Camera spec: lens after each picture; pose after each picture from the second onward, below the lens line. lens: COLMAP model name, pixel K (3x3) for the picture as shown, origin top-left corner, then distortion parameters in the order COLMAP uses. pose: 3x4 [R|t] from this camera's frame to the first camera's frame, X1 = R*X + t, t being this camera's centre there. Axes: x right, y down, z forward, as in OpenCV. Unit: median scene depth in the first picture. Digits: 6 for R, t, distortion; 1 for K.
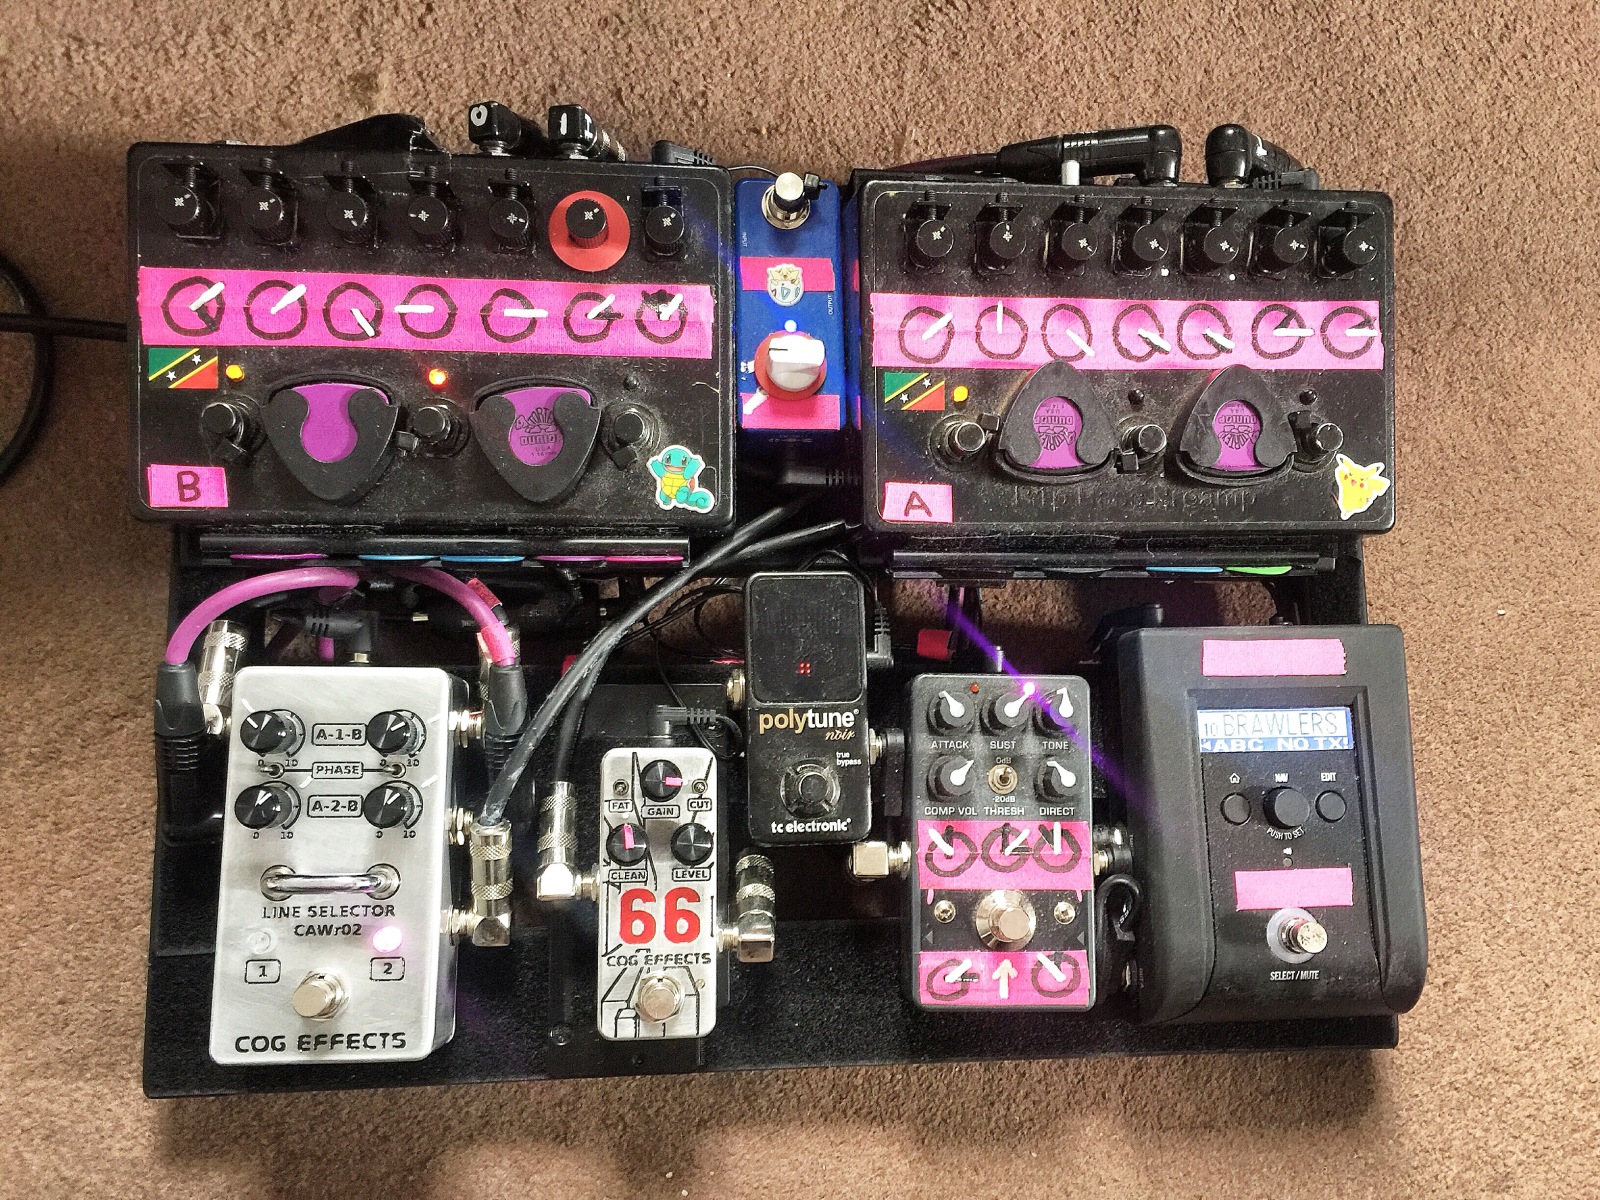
lens RADIAL K [[1359.2, 0, 800.0], [0, 1359.2, 600.0], [0, 0, 1]] dist [0.062622, -0.064069]
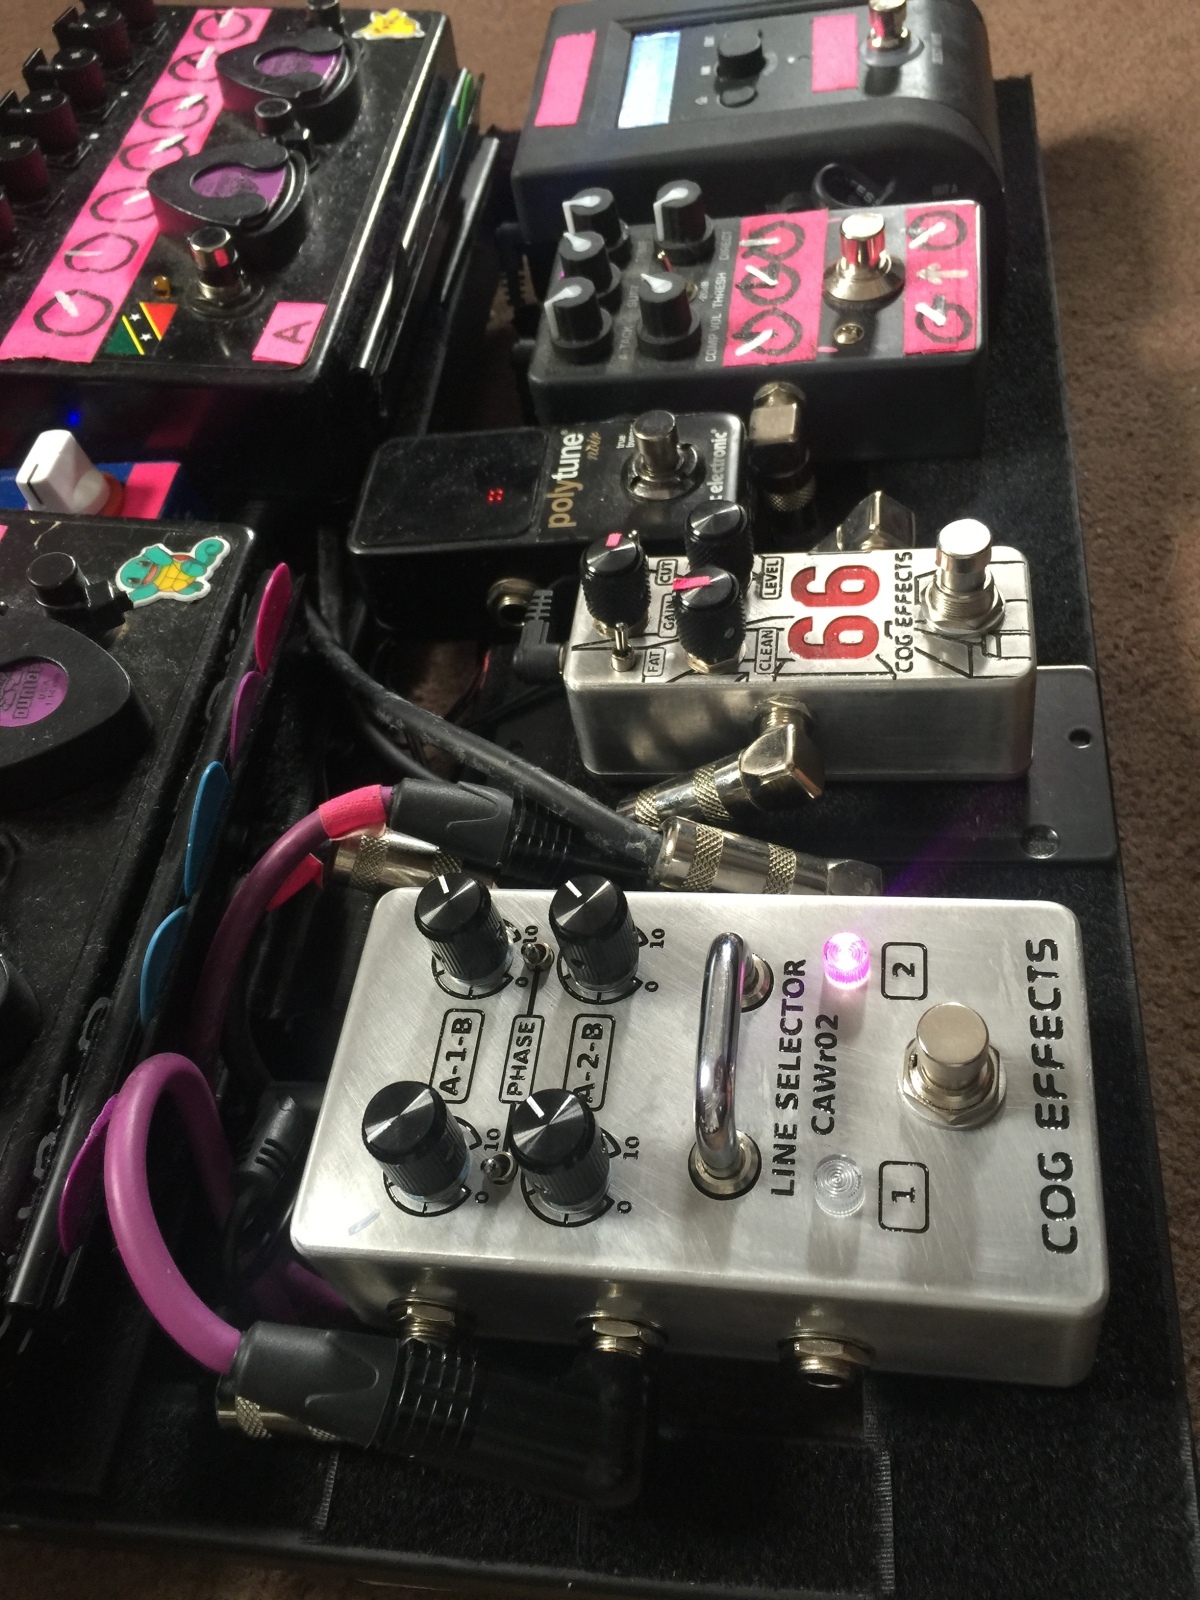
lens RADIAL K [[1359.2, 0, 632.1], [0, 1359.2, 945.5], [0, 0, 1]] dist [0.062622, -0.064069]
pose [[0.116608, -0.862534, 0.492379, -0.550007], [0.992741, 0.086521, -0.083542, 0.205135], [0.029457, 0.498547, 0.866362, 0.534399]]
